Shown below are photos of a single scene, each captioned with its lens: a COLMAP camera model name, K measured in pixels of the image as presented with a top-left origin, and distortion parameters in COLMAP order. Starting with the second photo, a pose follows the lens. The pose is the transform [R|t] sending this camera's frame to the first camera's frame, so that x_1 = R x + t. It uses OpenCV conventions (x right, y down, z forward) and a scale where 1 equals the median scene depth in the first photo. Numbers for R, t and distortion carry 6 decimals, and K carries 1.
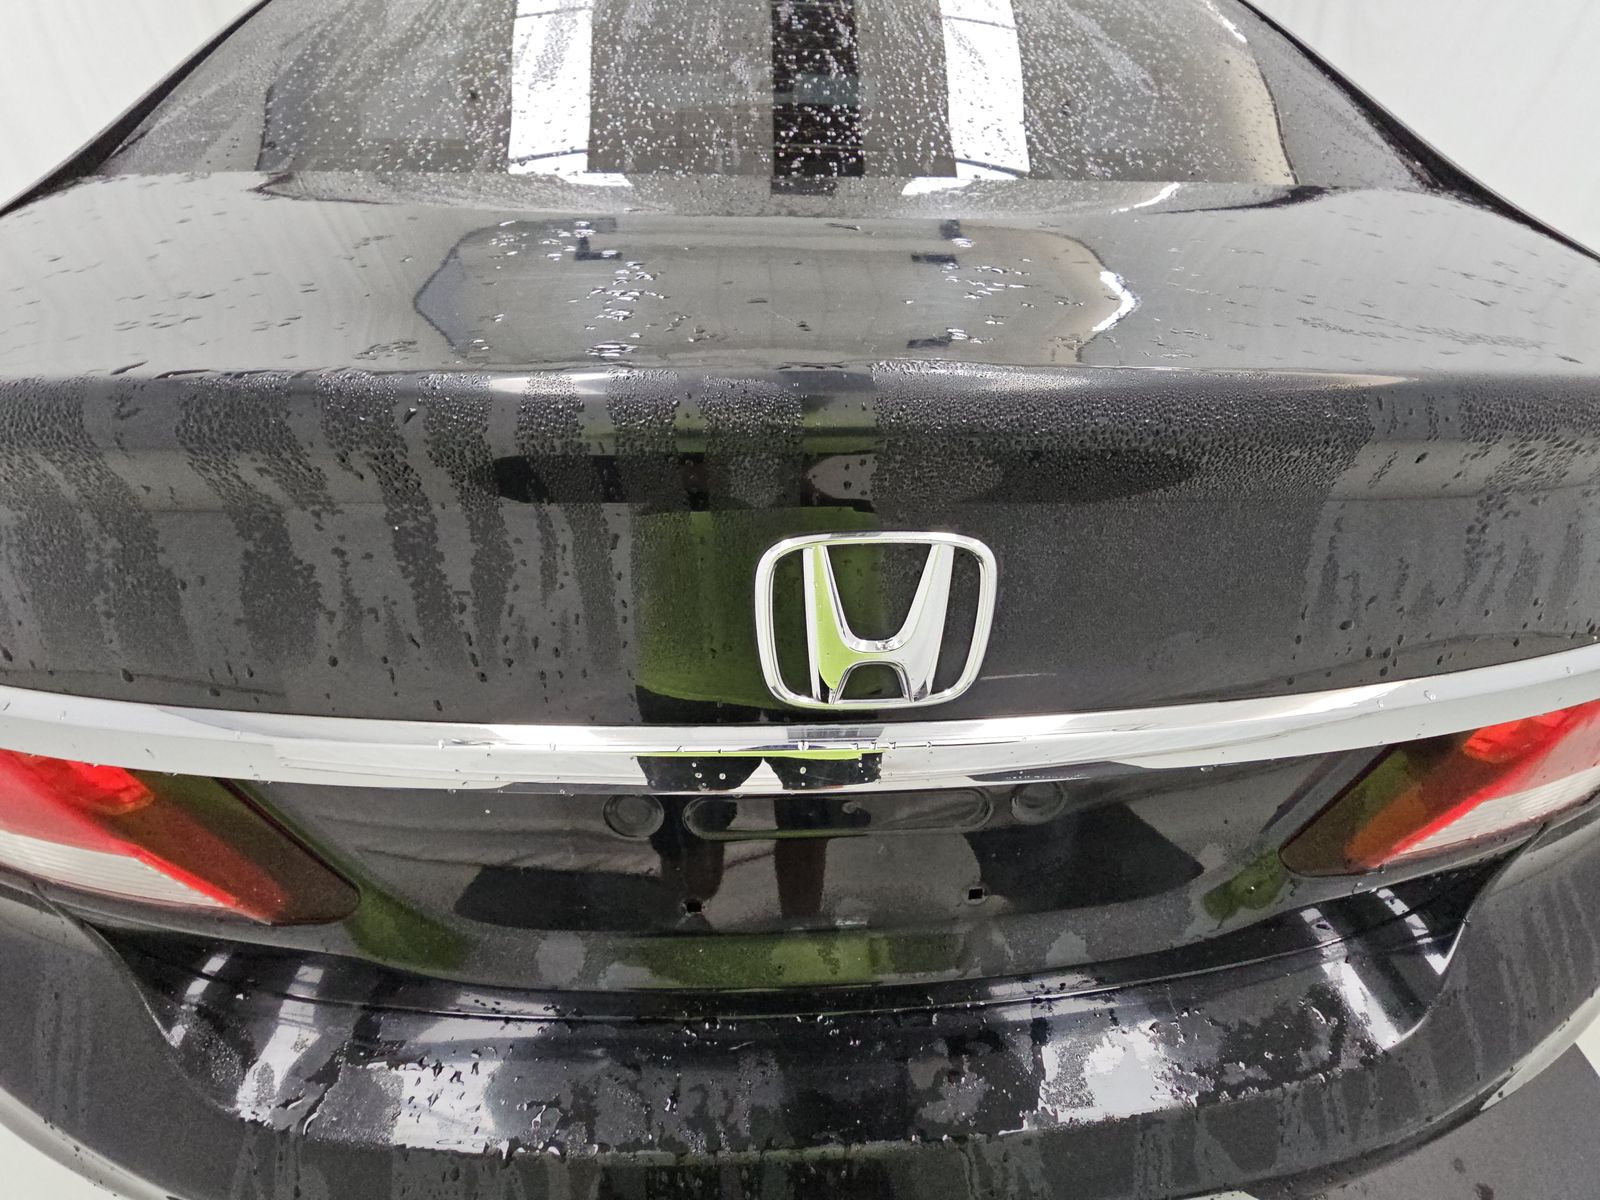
lens RADIAL K [[642.5, 0, 794.9], [0, 642.5, 600.4], [0, 0, 1]] dist [-0.000333, -0.000964]
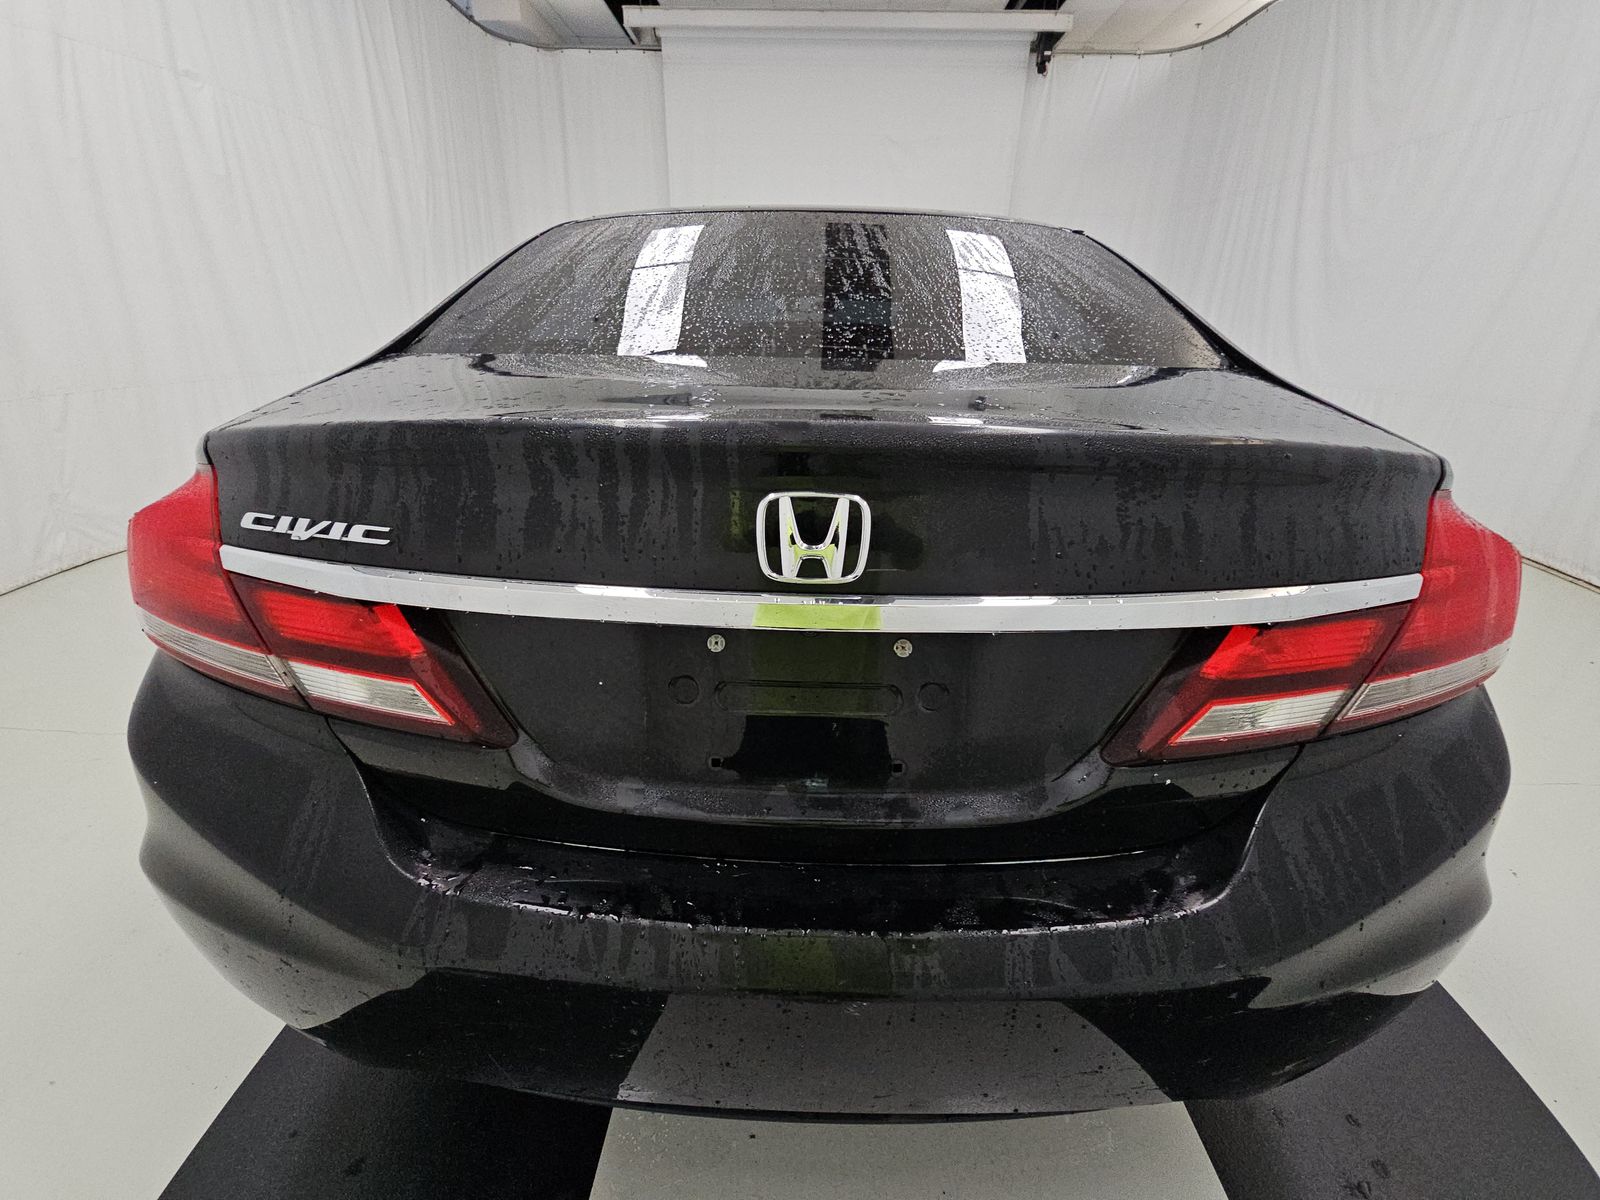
lens RADIAL K [[642.5, 0, 798.2], [0, 642.5, 605.7], [0, 0, 1]] dist [-0.000333, -0.000964]
pose [[0.997053, 0.032563, -0.069456, 0.216882], [-0.048011, 0.971063, -0.233947, 0.705261], [0.059828, 0.236593, 0.969765, -0.935637]]
